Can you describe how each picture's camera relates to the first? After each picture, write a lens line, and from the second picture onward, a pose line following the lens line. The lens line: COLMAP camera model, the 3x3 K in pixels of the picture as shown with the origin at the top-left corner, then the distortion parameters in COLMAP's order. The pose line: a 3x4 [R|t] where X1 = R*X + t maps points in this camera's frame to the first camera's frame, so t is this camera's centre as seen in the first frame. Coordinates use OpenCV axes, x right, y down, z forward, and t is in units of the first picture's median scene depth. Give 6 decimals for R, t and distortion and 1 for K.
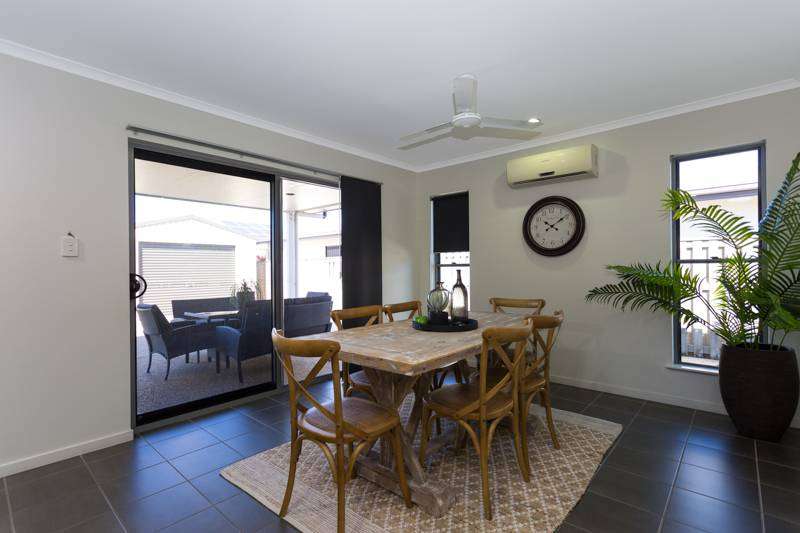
lens RADIAL K [[384.2, 0, 393.5], [0, 384.2, 267.0], [0, 0, 1]] dist [-0.001458, 0.001030]
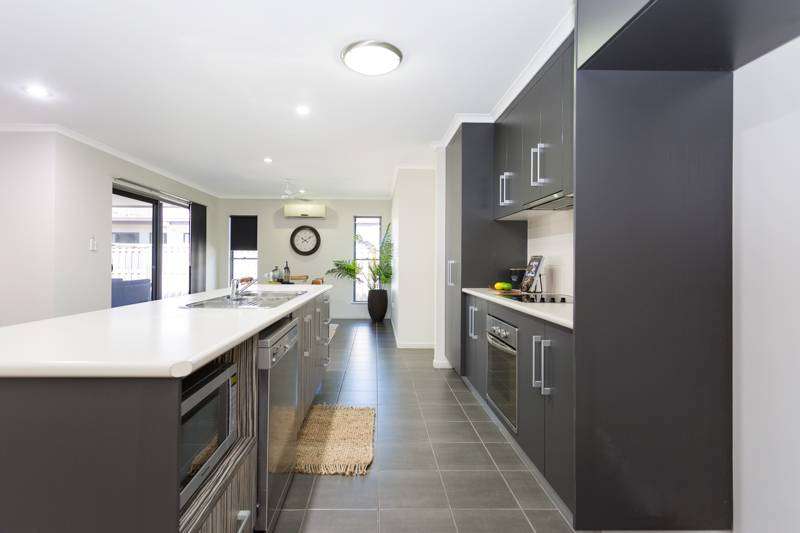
lens RADIAL K [[384.2, 0, 396.0], [0, 384.2, 261.9], [0, 0, 1]] dist [-0.001458, 0.001030]
pose [[0.717881, 0.016839, 0.695962, -0.685123], [-0.017601, 0.999827, -0.006036, 0.010959], [-0.695943, -0.007917, 0.718053, -0.826671]]
